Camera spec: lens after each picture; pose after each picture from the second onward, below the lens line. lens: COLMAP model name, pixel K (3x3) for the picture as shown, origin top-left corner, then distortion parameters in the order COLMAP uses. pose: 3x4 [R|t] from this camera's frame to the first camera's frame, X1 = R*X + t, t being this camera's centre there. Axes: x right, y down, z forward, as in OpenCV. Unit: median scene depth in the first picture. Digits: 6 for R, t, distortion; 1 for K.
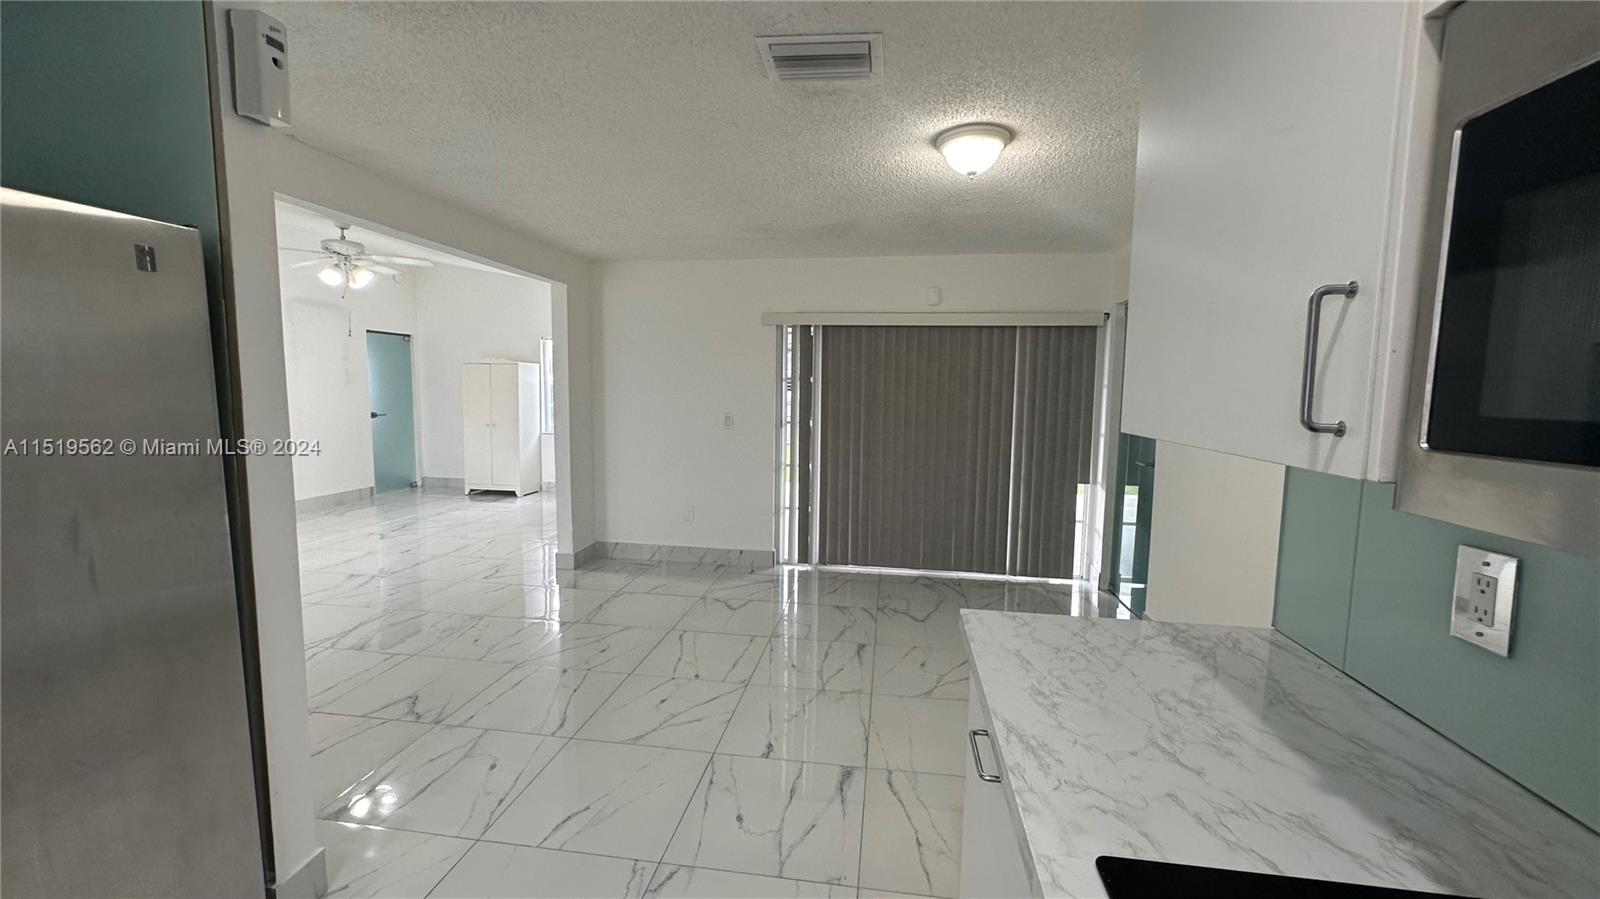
lens RADIAL K [[642.2, 0, 799.3], [0, 642.2, 447.5], [0, 0, 1]] dist [-0.008949, 0.000342]
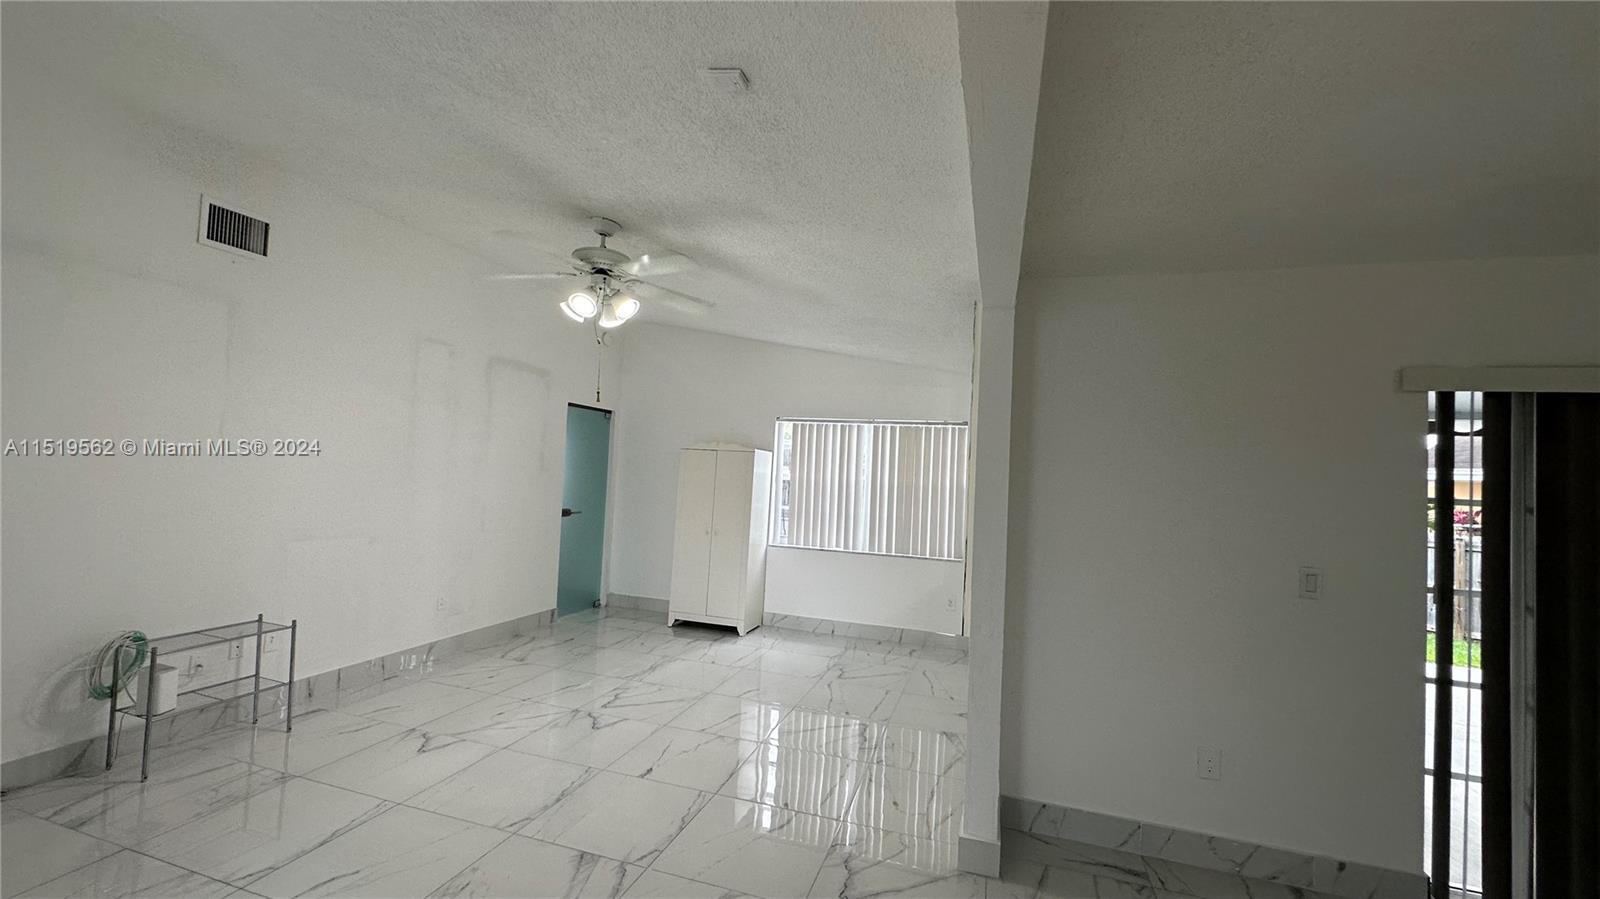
lens RADIAL K [[644.0, 0, 800.0], [0, 644.0, 449.5], [0, 0, 1]] dist [-0.006726, 0.000346]
pose [[0.986783, 0.027250, -0.159739, -0.415144], [-0.048656, 0.990099, -0.131670, -0.058532], [0.154569, 0.137702, 0.978339, 0.439791]]
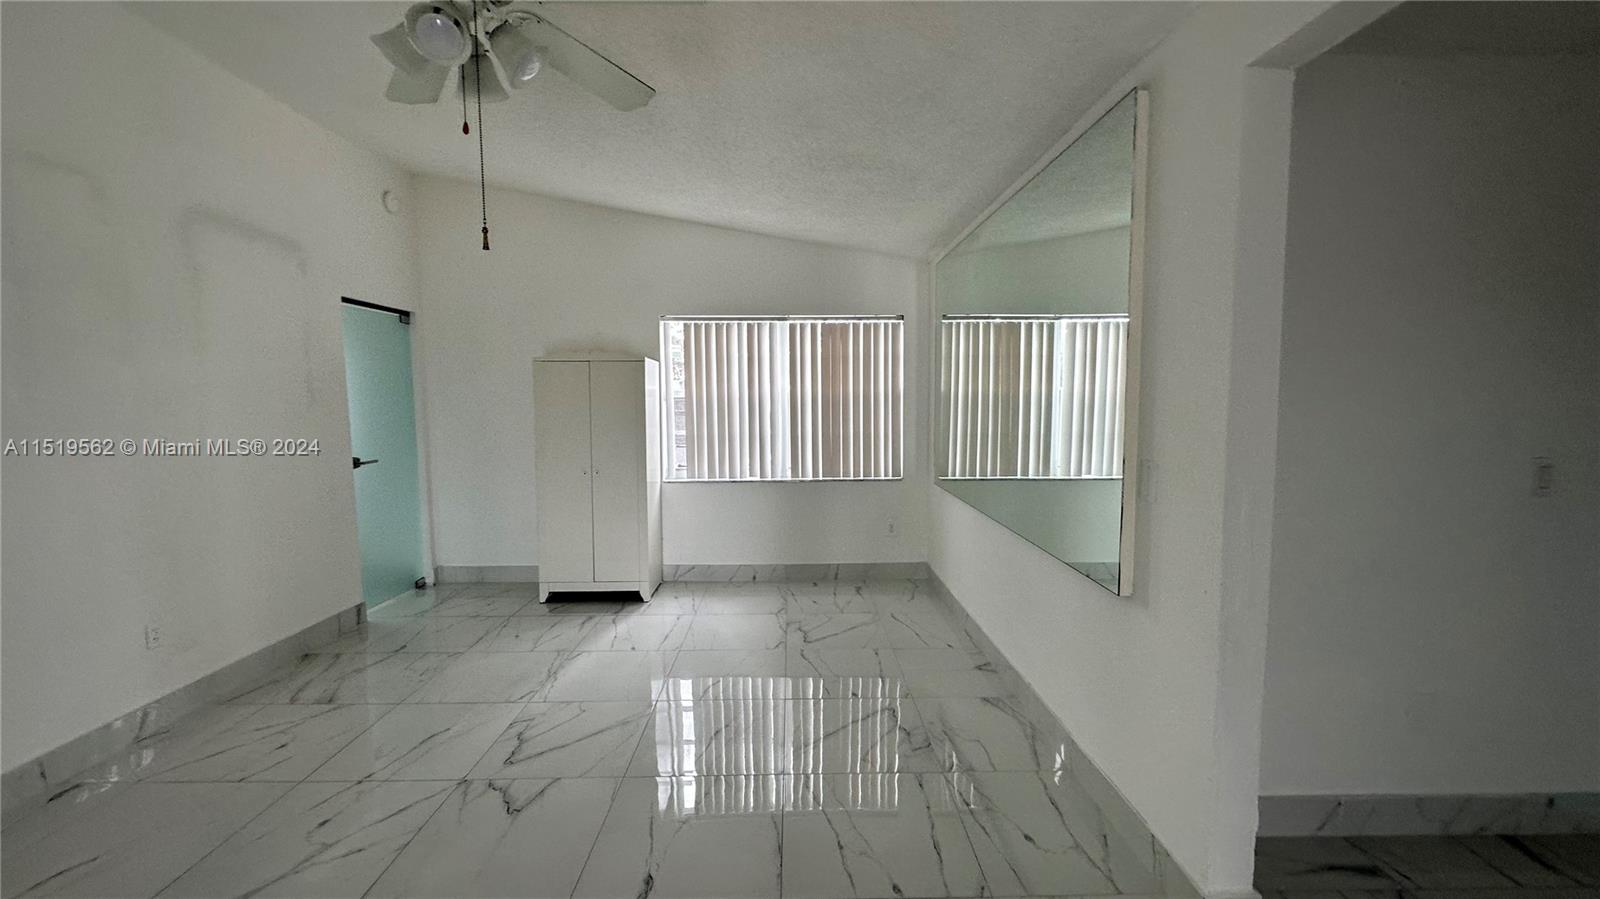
lens RADIAL K [[641.4, 0, 801.4], [0, 641.4, 448.5], [0, 0, 1]] dist [-0.004619, 0.000652]
pose [[0.987242, -0.034572, 0.155426, -0.607359], [0.036084, 0.999325, -0.006916, -0.072177], [-0.155082, 0.012436, 0.987823, 0.677019]]
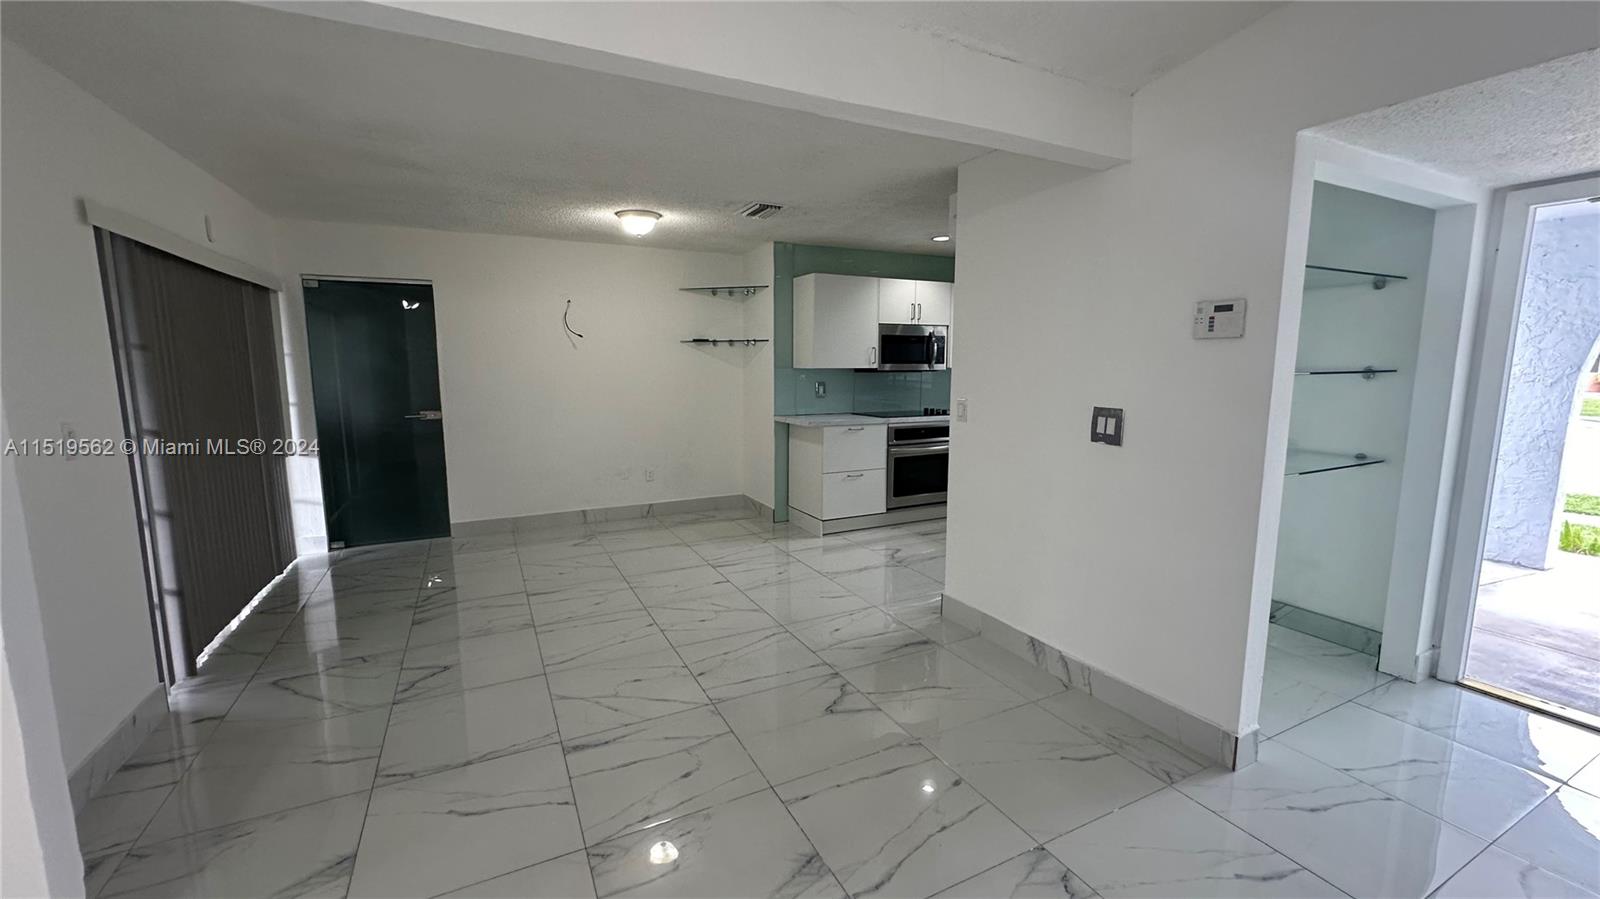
lens RADIAL K [[641.4, 0, 801.4], [0, 641.4, 448.5], [0, 0, 1]] dist [-0.004619, 0.000652]
pose [[-0.575589, -0.123671, 0.808333, -0.713667], [0.070721, 0.977266, 0.199875, -0.085688], [-0.814675, 0.172212, -0.553758, 0.829505]]
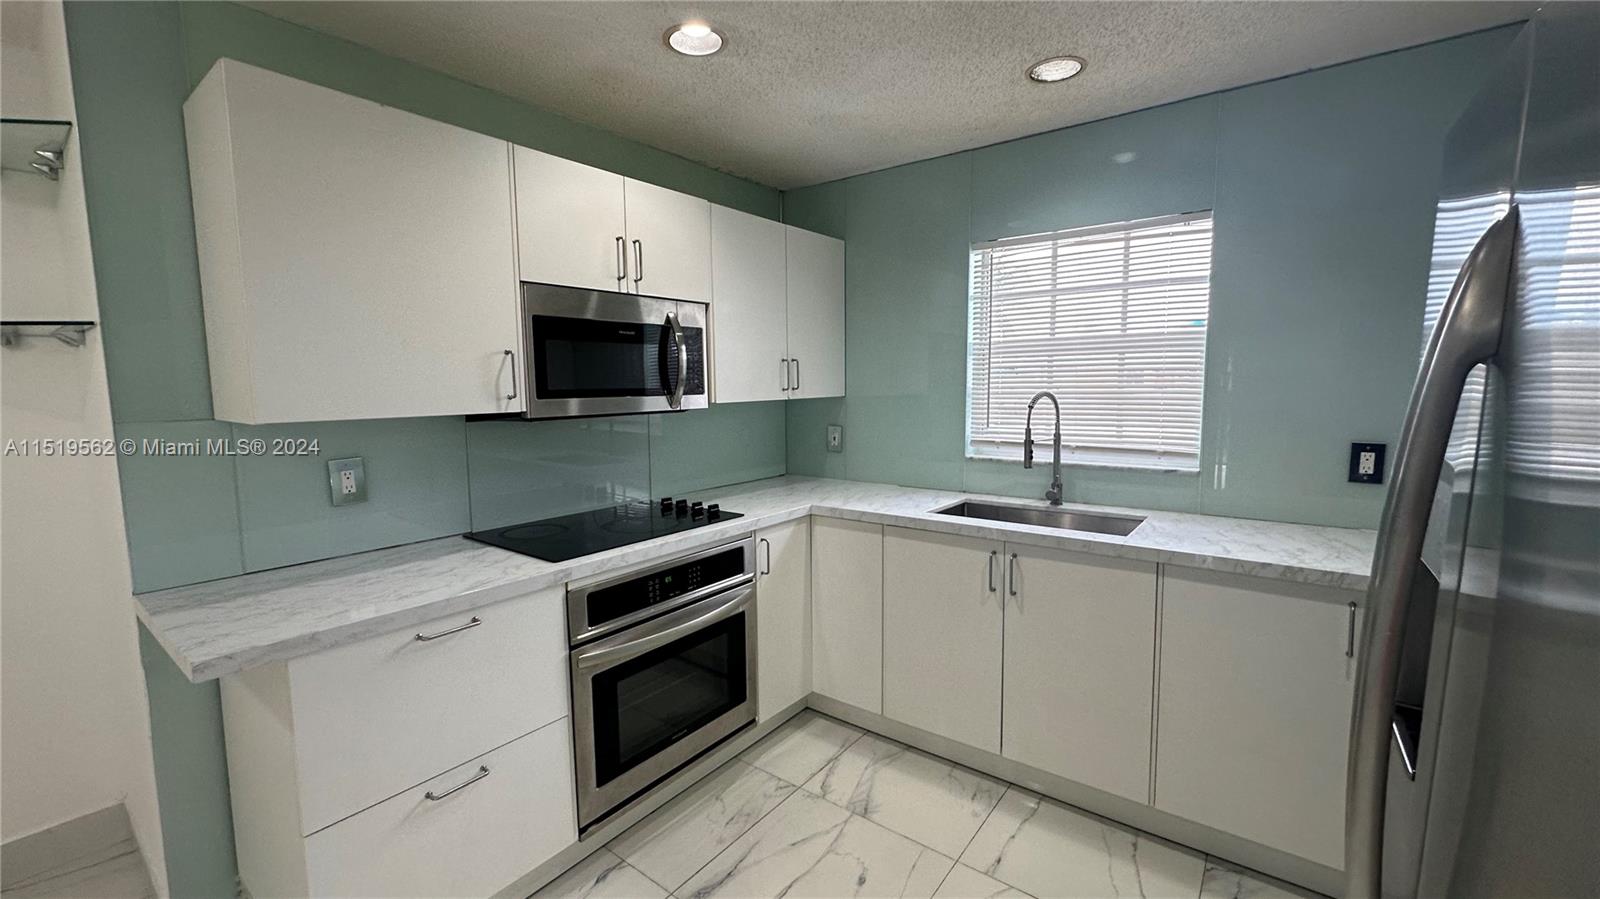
lens RADIAL K [[644.0, 0, 800.0], [0, 644.0, 449.5], [0, 0, 1]] dist [-0.006726, 0.000346]
pose [[-0.872325, -0.058045, 0.485468, -0.220583], [0.044118, 0.979532, 0.196393, -0.038086], [-0.486931, 0.192737, -0.851910, 0.350169]]
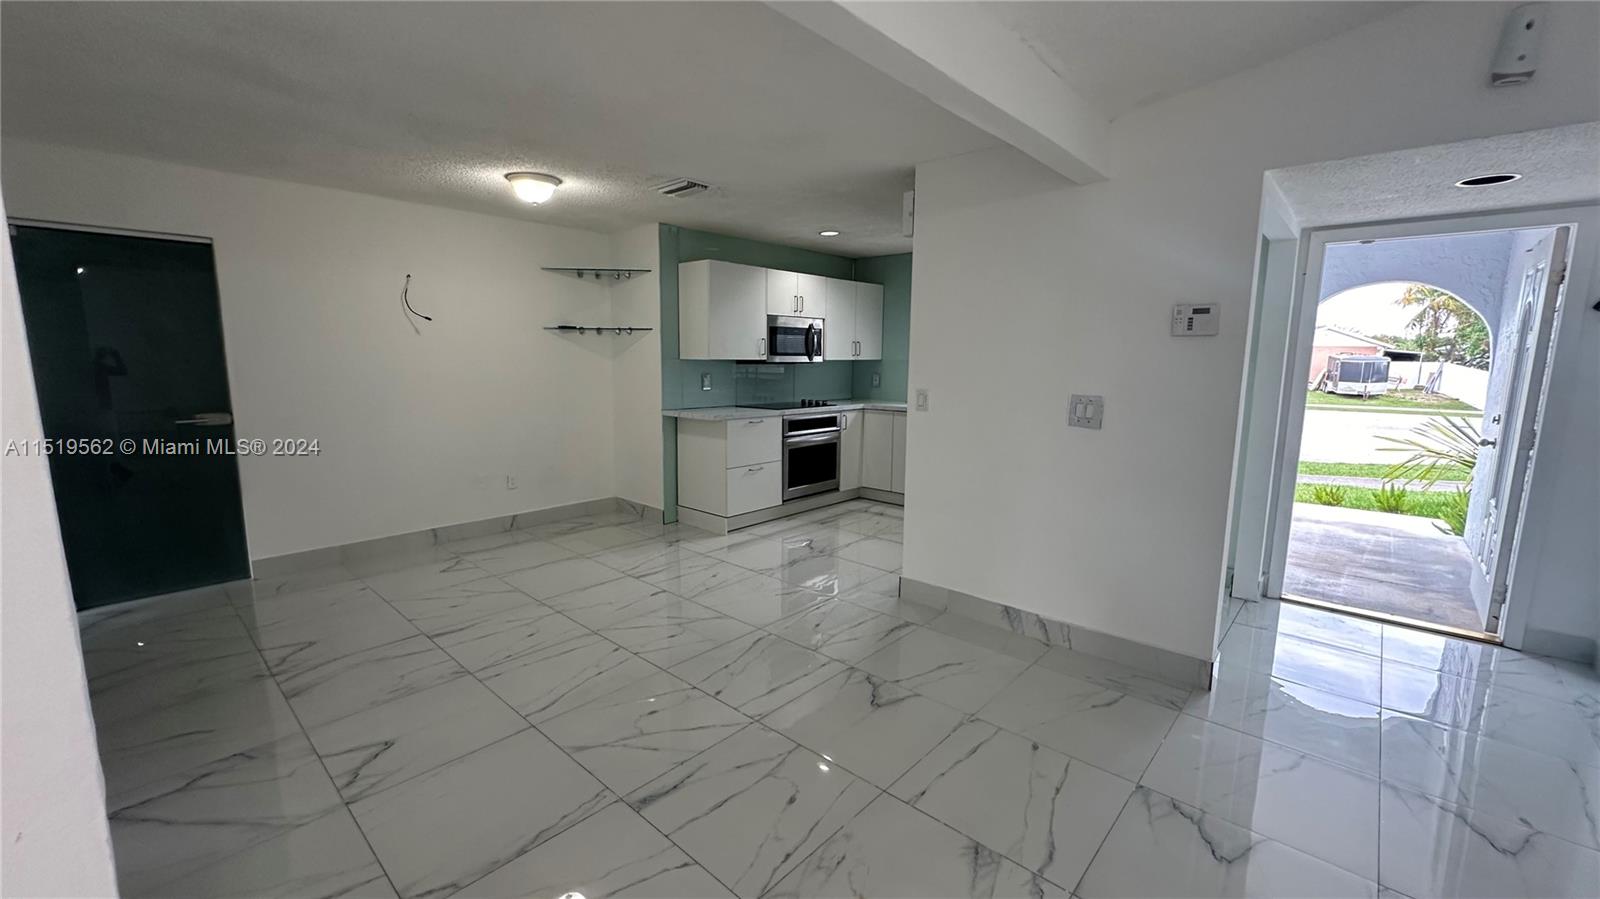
lens RADIAL K [[641.4, 0, 801.4], [0, 641.4, 448.5], [0, 0, 1]] dist [-0.004619, 0.000652]
pose [[-0.830417, -0.101531, 0.547813, -0.548377], [0.032614, 0.972710, 0.229719, -0.092880], [-0.556187, 0.208629, -0.804444, 0.961322]]
